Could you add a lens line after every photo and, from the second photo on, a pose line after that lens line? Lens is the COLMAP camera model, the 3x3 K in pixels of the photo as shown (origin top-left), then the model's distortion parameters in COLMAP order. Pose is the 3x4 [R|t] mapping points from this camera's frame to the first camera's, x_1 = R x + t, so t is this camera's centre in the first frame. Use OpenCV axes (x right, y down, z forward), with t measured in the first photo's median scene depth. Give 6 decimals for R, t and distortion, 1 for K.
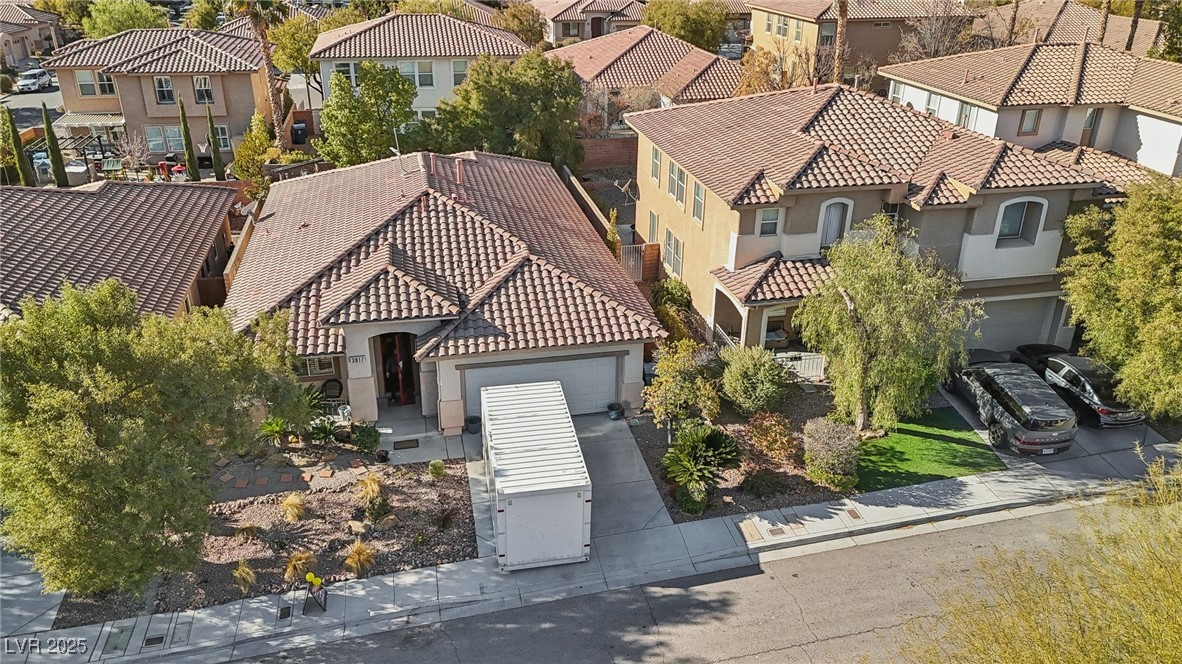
lens RADIAL K [[883.5, 0, 594.2], [0, 883.5, 336.7], [0, 0, 1]] dist [0.071771, -0.062386]
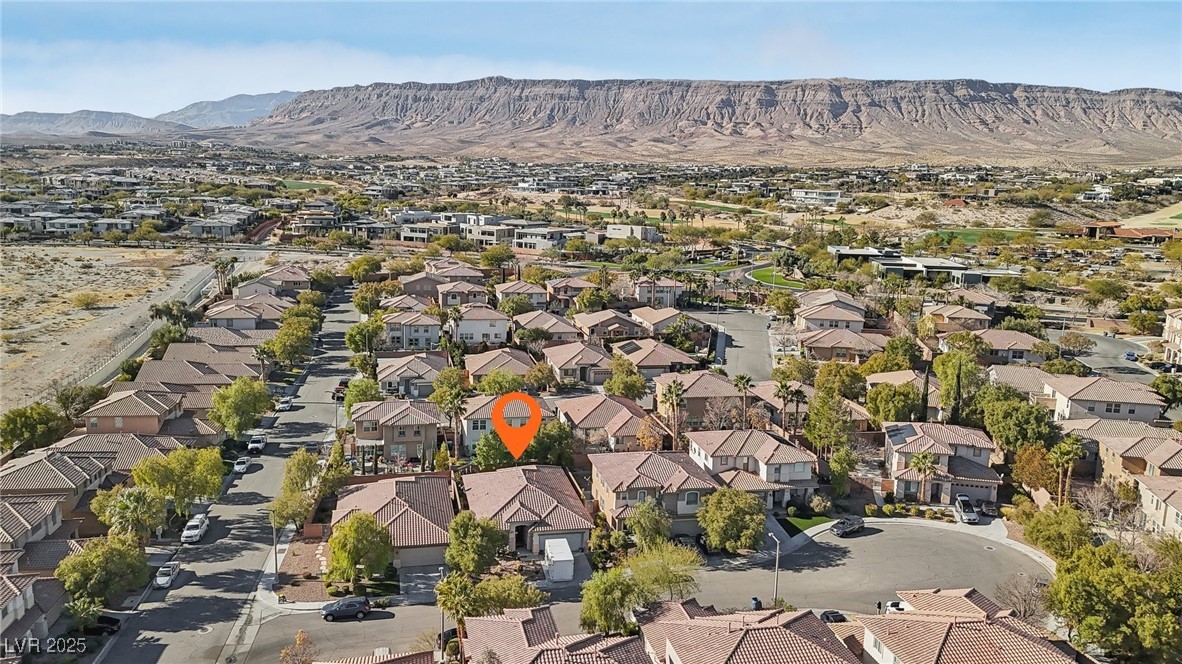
lens RADIAL K [[907.9, 0, 591.0], [0, 907.9, 332.0], [0, 0, 1]] dist [0.085980, -0.109391]
pose [[0.999823, 0.018080, 0.005187, 0.030458], [-0.016112, 0.965525, -0.259810, 0.204069], [-0.009706, 0.259681, 0.965646, -2.949290]]
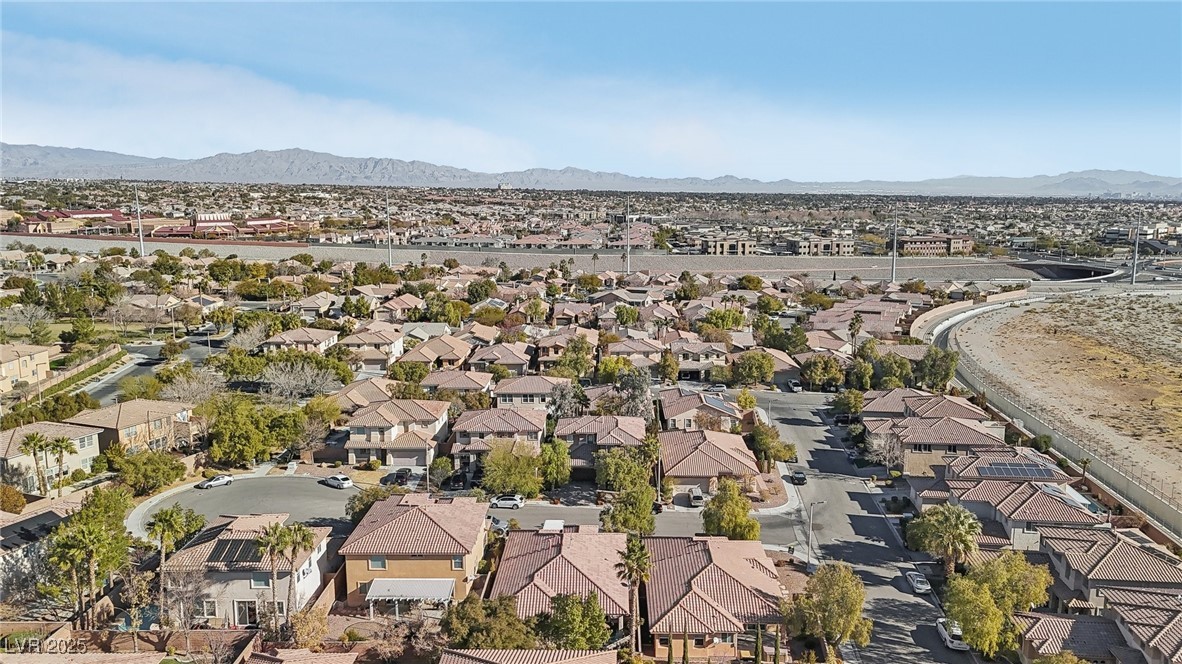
lens RADIAL K [[872.7, 0, 595.6], [0, 872.7, 331.1], [0, 0, 1]] dist [0.078976, -0.087577]
pose [[-0.973886, -0.048640, 0.221765, -1.077415], [0.087134, 0.821906, 0.562919, -2.843030], [-0.209651, 0.567543, -0.796205, 3.495723]]
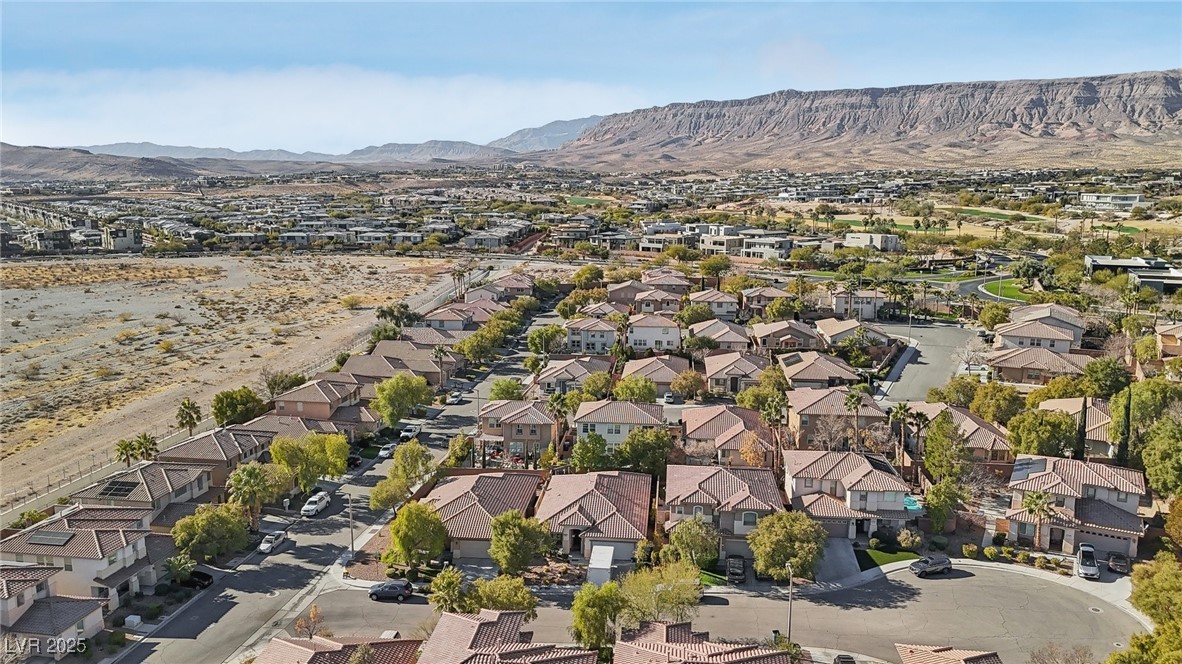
lens RADIAL K [[872.7, 0, 595.6], [0, 872.7, 331.1], [0, 0, 1]] dist [0.078976, -0.087577]
pose [[0.952988, 0.046244, -0.299458, 0.952520], [-0.123861, 0.961398, -0.245708, 0.092232], [0.276536, 0.271248, 0.921928, -2.704502]]
